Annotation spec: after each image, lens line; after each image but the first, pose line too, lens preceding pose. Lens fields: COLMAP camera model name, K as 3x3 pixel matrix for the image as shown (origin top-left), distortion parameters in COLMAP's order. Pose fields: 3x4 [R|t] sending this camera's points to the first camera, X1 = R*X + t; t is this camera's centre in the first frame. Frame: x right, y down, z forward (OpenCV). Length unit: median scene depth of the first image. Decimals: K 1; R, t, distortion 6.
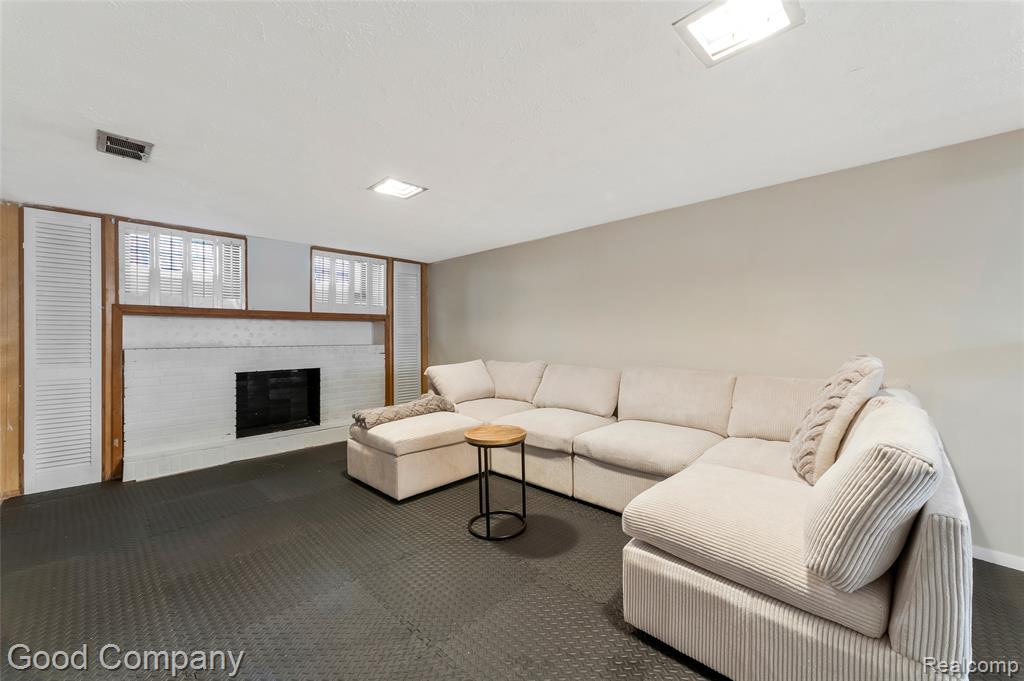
lens RADIAL K [[409.5, 0, 512.7], [0, 409.5, 338.8], [0, 0, 1]] dist [0.012473, -0.002373]
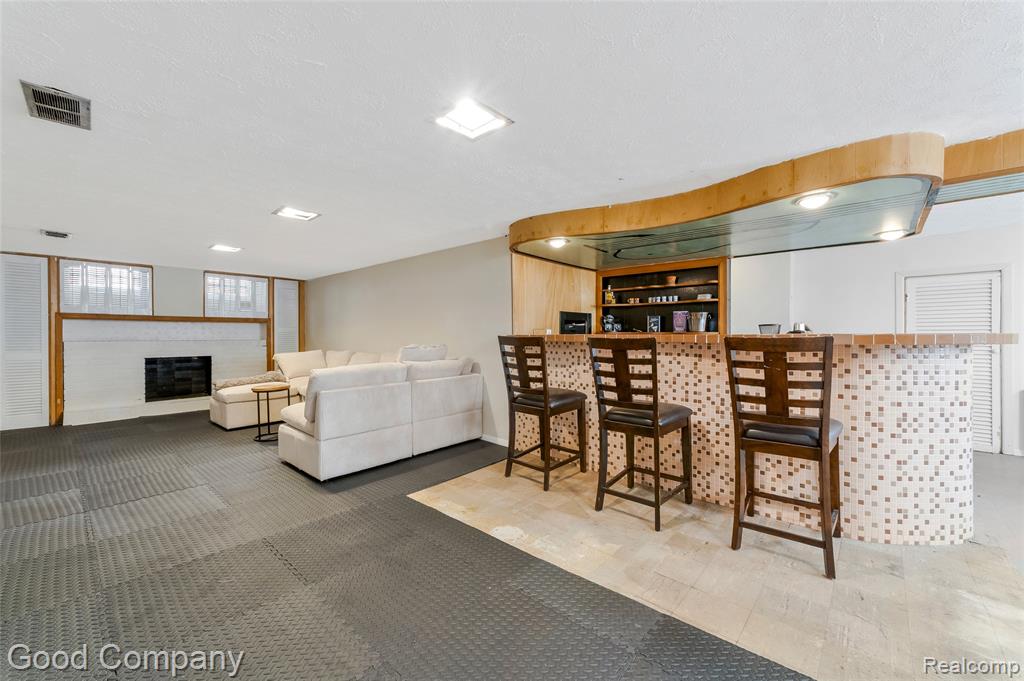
lens RADIAL K [[409.5, 0, 511.7], [0, 409.5, 339.8], [0, 0, 1]] dist [0.012473, -0.002373]
pose [[0.999185, 0.003495, 0.040217, 0.548493], [-0.003764, 0.999971, 0.006616, 0.002019], [-0.040193, -0.006762, 0.999169, -0.502759]]
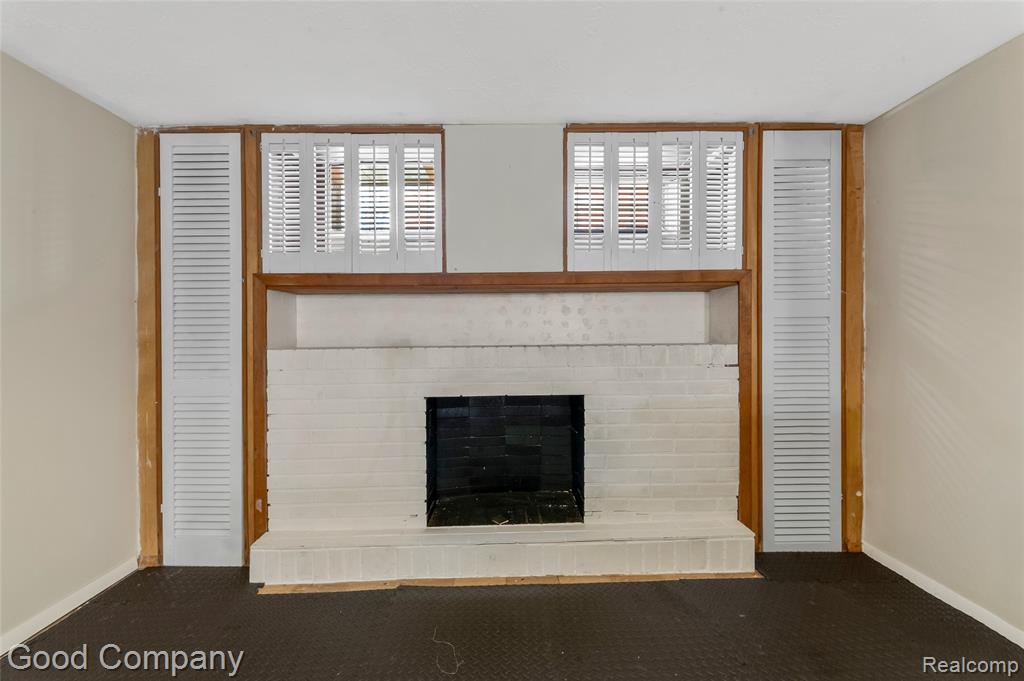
lens RADIAL K [[409.5, 0, 512.1], [0, 409.5, 339.1], [0, 0, 1]] dist [0.012473, -0.002373]
pose [[0.714847, 0.001919, -0.699278, -0.224500], [0.004524, 0.999963, 0.007370, 0.006885], [0.699266, -0.008432, 0.714812, 0.662143]]
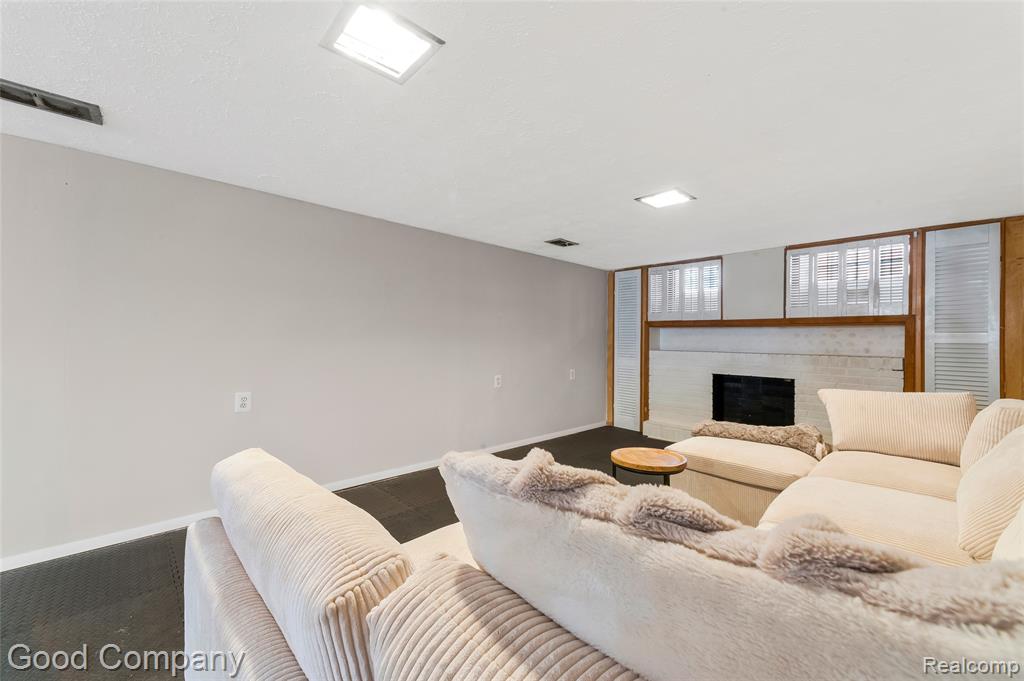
lens RADIAL K [[409.5, 0, 507.1], [0, 409.5, 327.9], [0, 0, 1]] dist [0.012473, -0.002373]
pose [[-0.037135, -0.023291, -0.999039, 0.489155], [-0.014850, 0.999631, -0.022753, -0.011983], [0.999200, 0.013991, -0.037468, 0.422833]]
